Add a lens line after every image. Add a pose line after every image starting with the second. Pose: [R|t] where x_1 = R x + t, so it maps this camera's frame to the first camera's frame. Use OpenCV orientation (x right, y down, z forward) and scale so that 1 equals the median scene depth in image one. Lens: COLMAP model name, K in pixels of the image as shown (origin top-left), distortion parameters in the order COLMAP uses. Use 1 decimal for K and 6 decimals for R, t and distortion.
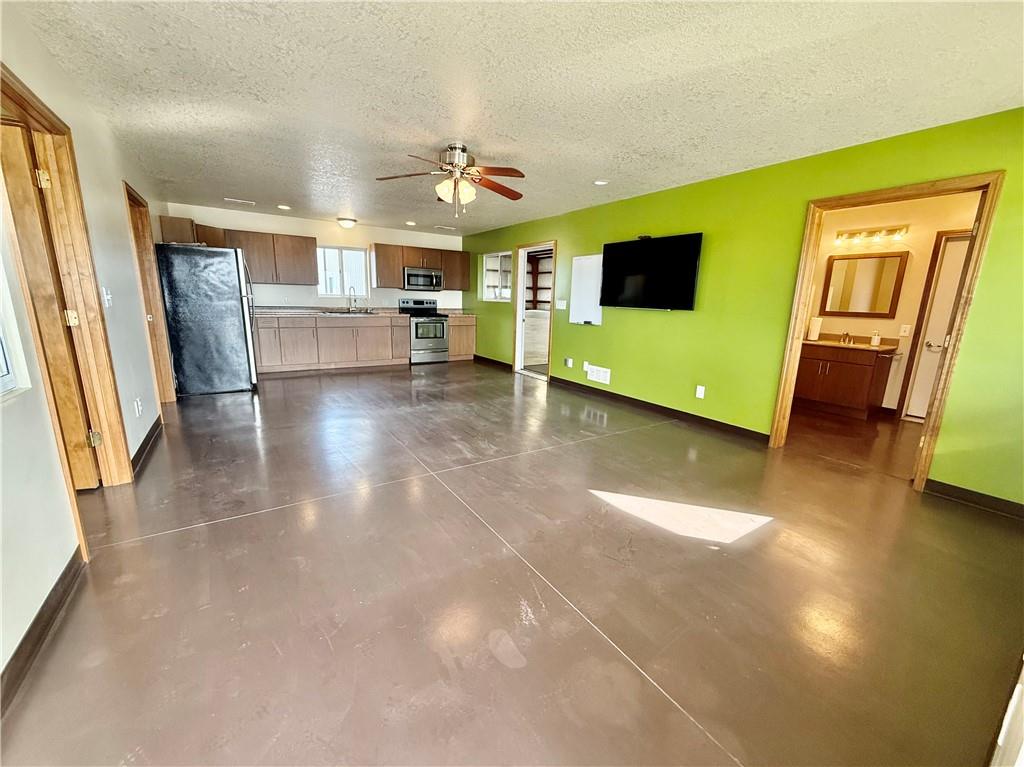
lens RADIAL K [[409.4, 0, 512.0], [0, 409.4, 383.5], [0, 0, 1]] dist [0.000964, -0.000275]
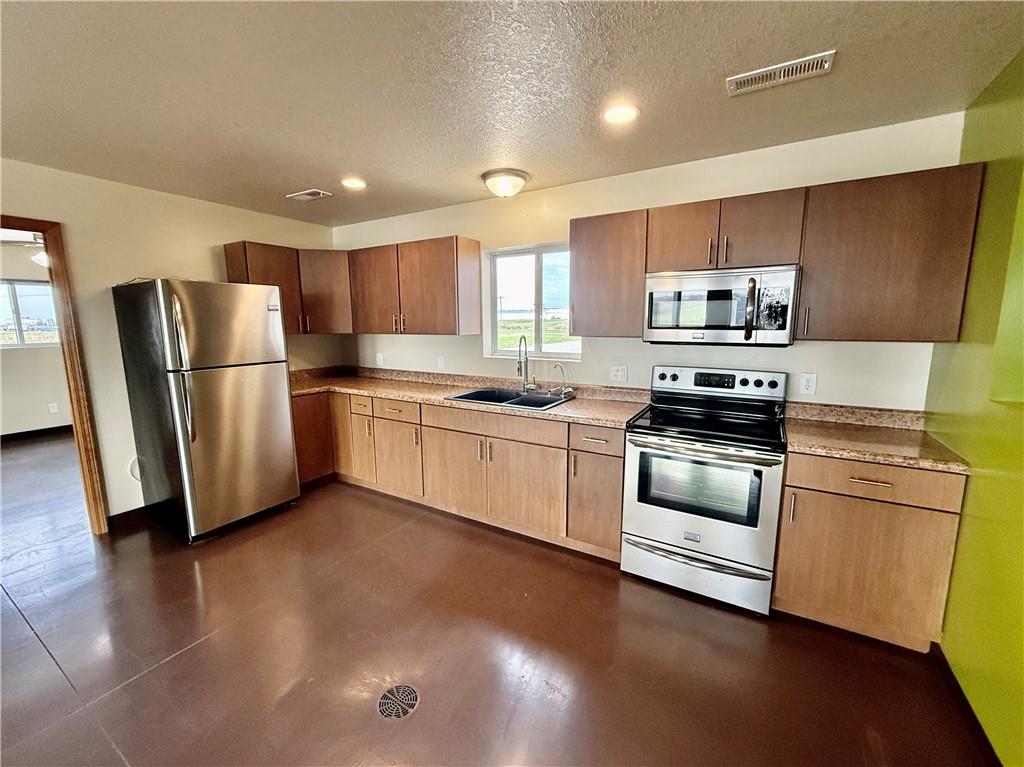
lens RADIAL K [[417.9, 0, 512.0], [0, 417.9, 383.5], [0, 0, 1]] dist [0.001415, 0.000122]
pose [[0.426090, 0.103683, -0.898720, -0.004332], [-0.171142, 0.984711, 0.032464, -0.197389], [0.888346, 0.139976, 0.437320, 0.796704]]
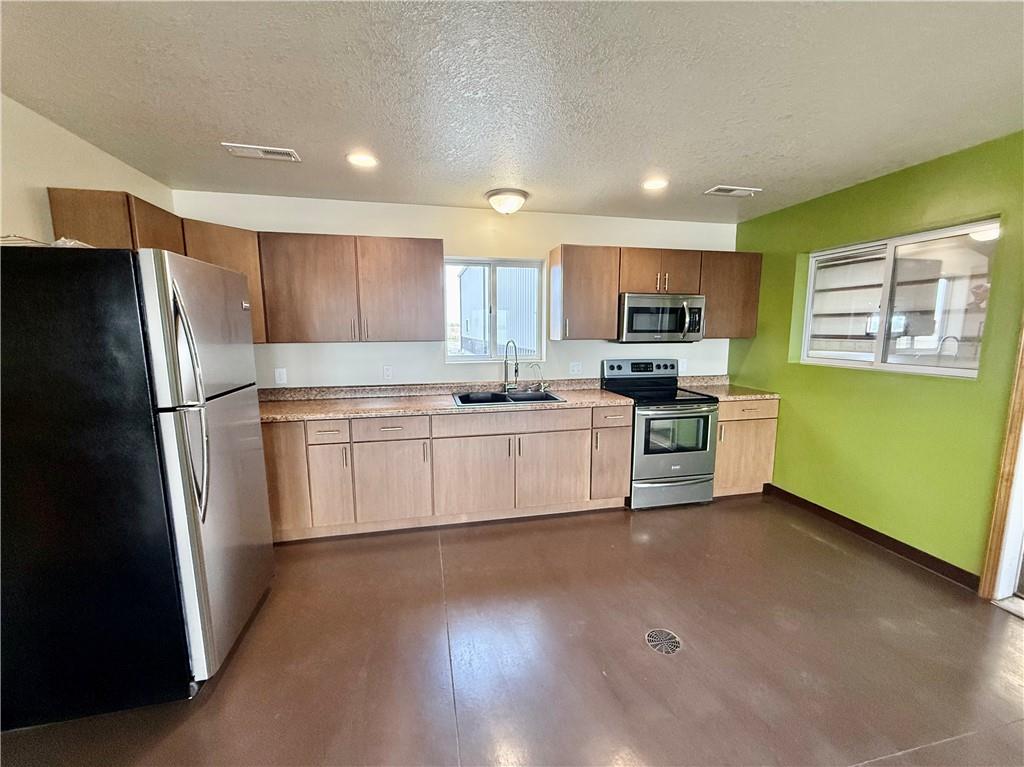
lens RADIAL K [[409.4, 0, 512.0], [0, 409.4, 383.5], [0, 0, 1]] dist [0.000964, -0.000275]
pose [[0.932863, 0.016887, -0.359836, -0.218846], [-0.045857, 0.996341, -0.072126, -0.152131], [0.357302, 0.083785, 0.930223, 0.563959]]
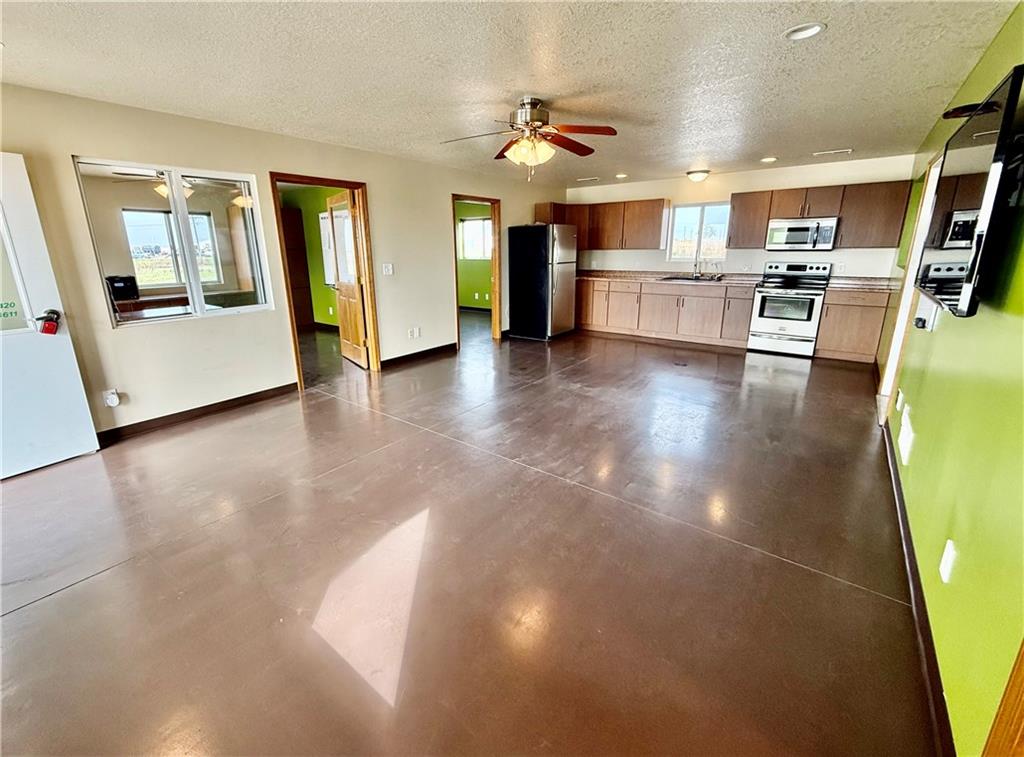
lens RADIAL K [[442.1, 0, 494.5], [0, 442.1, 359.1], [0, 0, 1]] dist [0.013321, -0.000103]
pose [[0.315080, 0.205137, -0.926630, 0.387407], [-0.178884, 0.971697, 0.154288, -0.077136], [0.932054, 0.117147, 0.342858, 0.300218]]
